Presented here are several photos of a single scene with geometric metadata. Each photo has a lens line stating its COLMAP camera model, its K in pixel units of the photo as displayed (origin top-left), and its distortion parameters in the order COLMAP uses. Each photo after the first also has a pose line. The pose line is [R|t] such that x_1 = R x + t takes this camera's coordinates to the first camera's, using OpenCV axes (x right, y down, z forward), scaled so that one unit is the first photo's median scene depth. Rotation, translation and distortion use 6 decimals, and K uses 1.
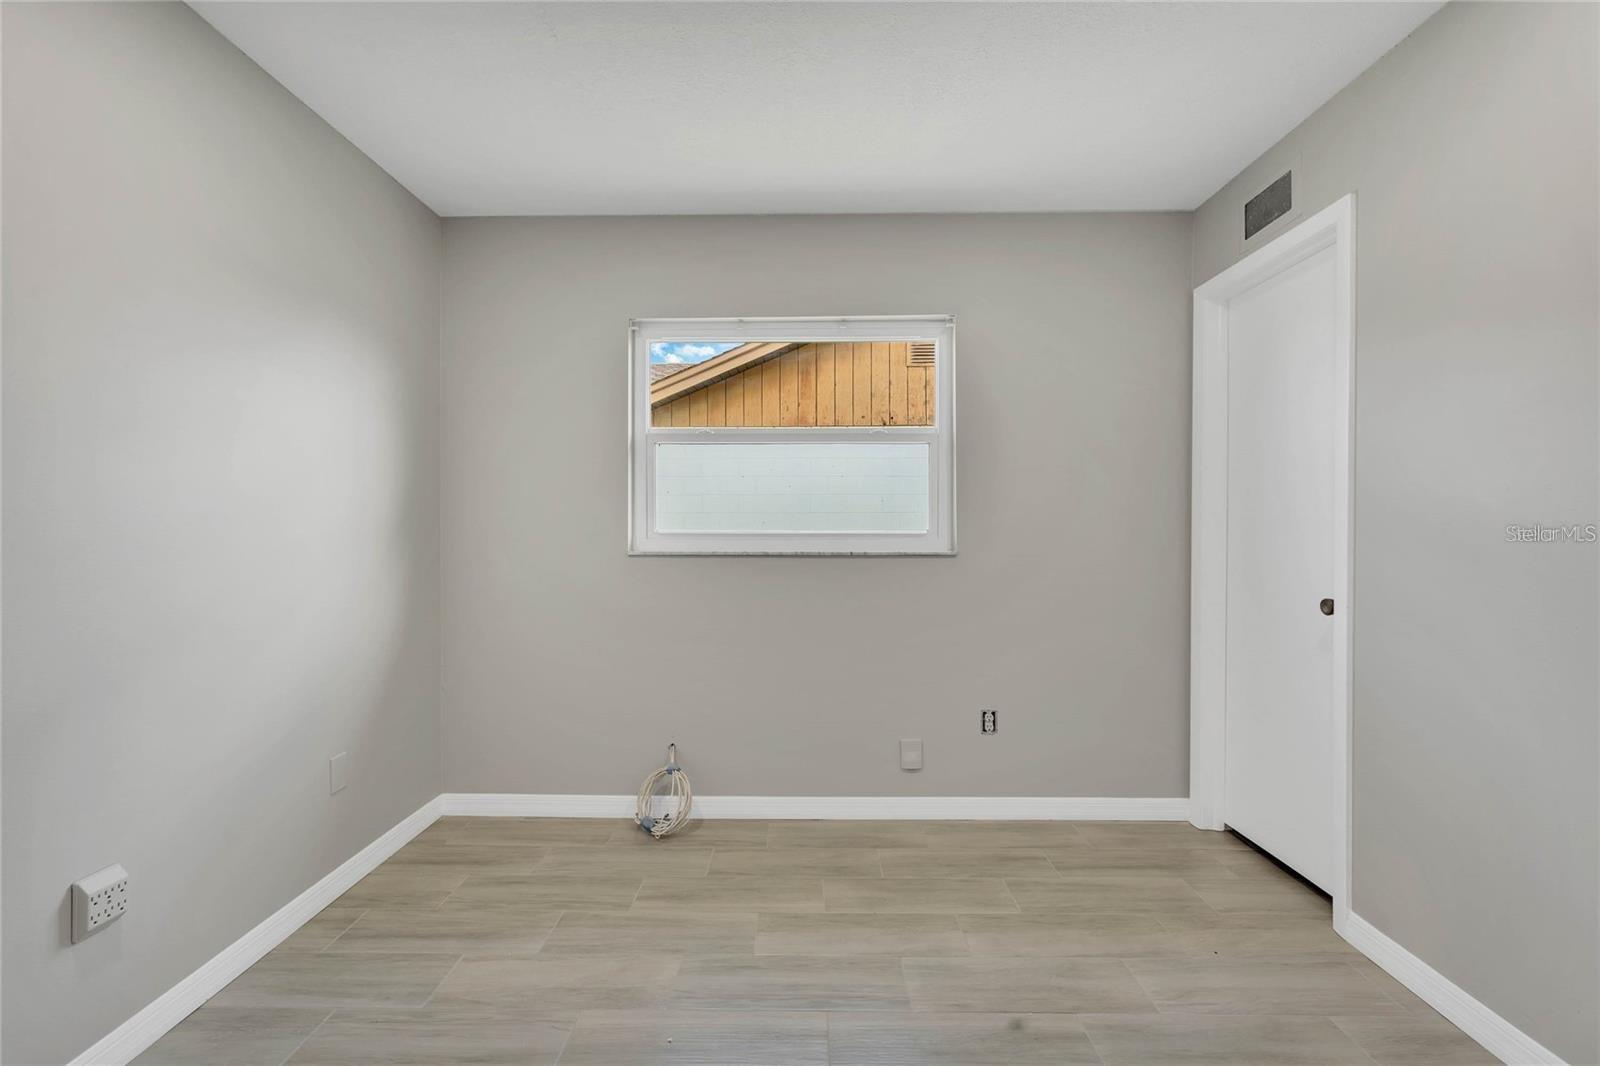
lens RADIAL K [[649.0, 0, 807.1], [0, 649.0, 539.0], [0, 0, 1]] dist [0.002018, -0.001005]
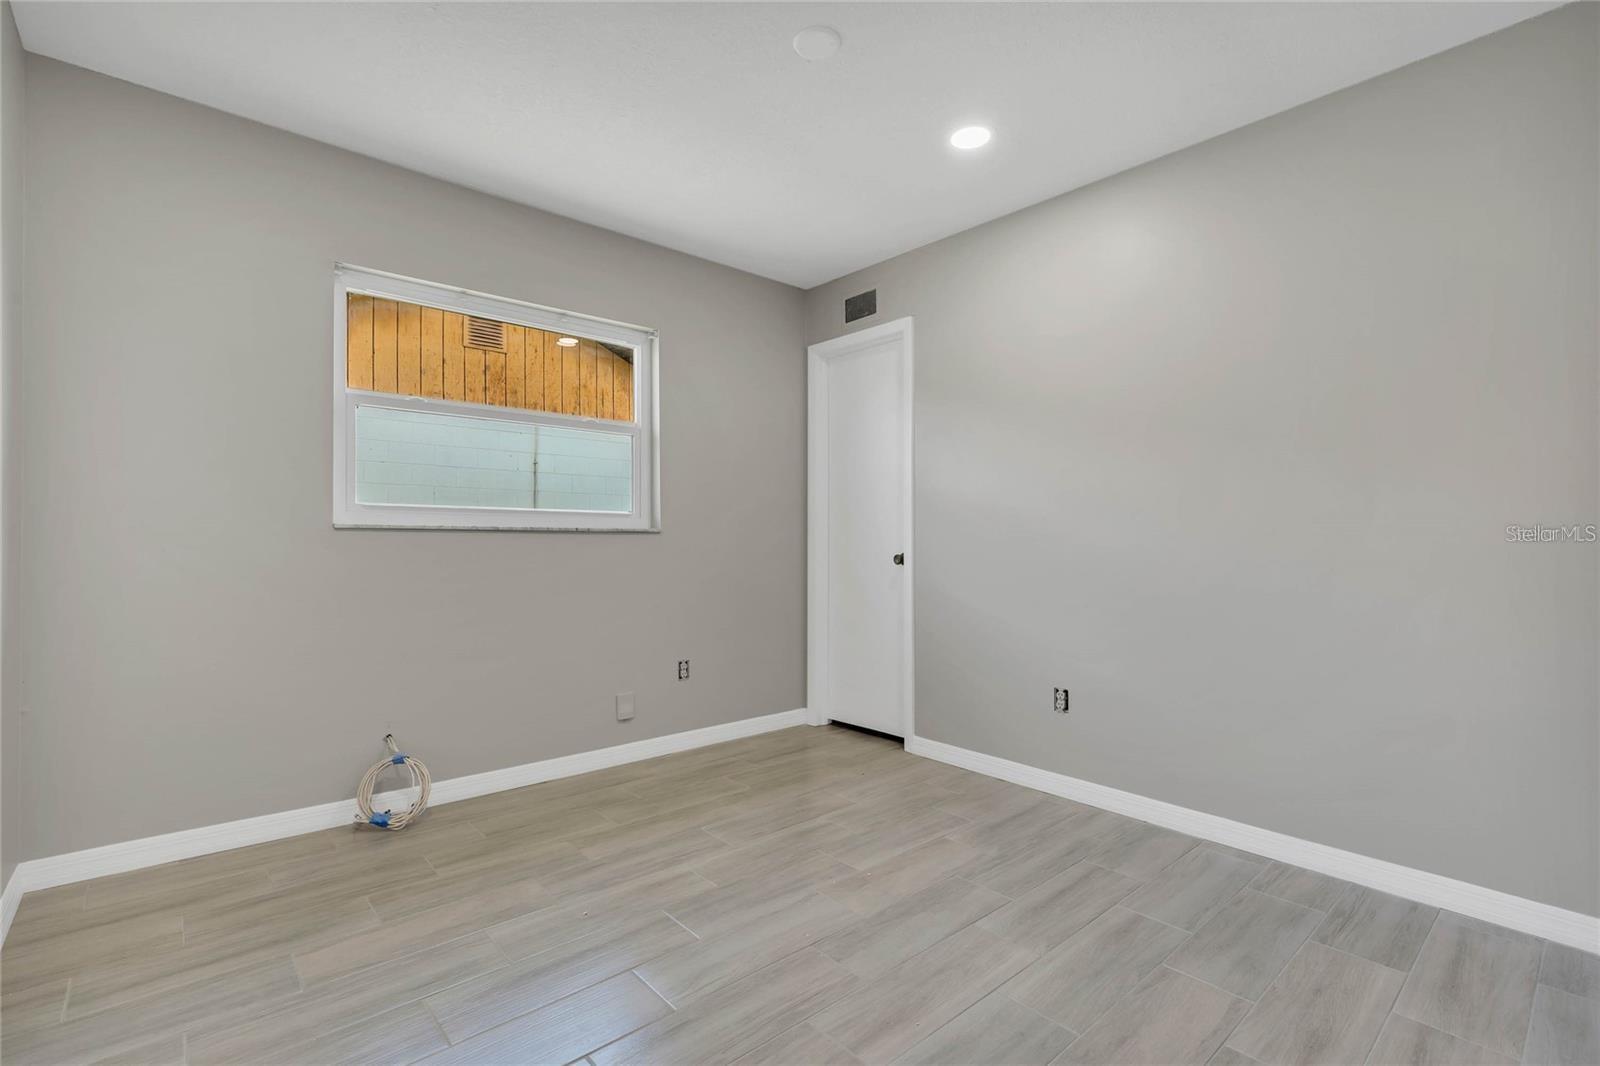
lens RADIAL K [[711.5, 0, 801.1], [0, 711.5, 543.5], [0, 0, 1]] dist [-0.002143, -0.000598]
pose [[0.746237, 0.000476, 0.665680, -0.465138], [0.006403, 0.999948, -0.007893, 0.060003], [-0.665650, 0.010153, 0.746195, -0.148872]]
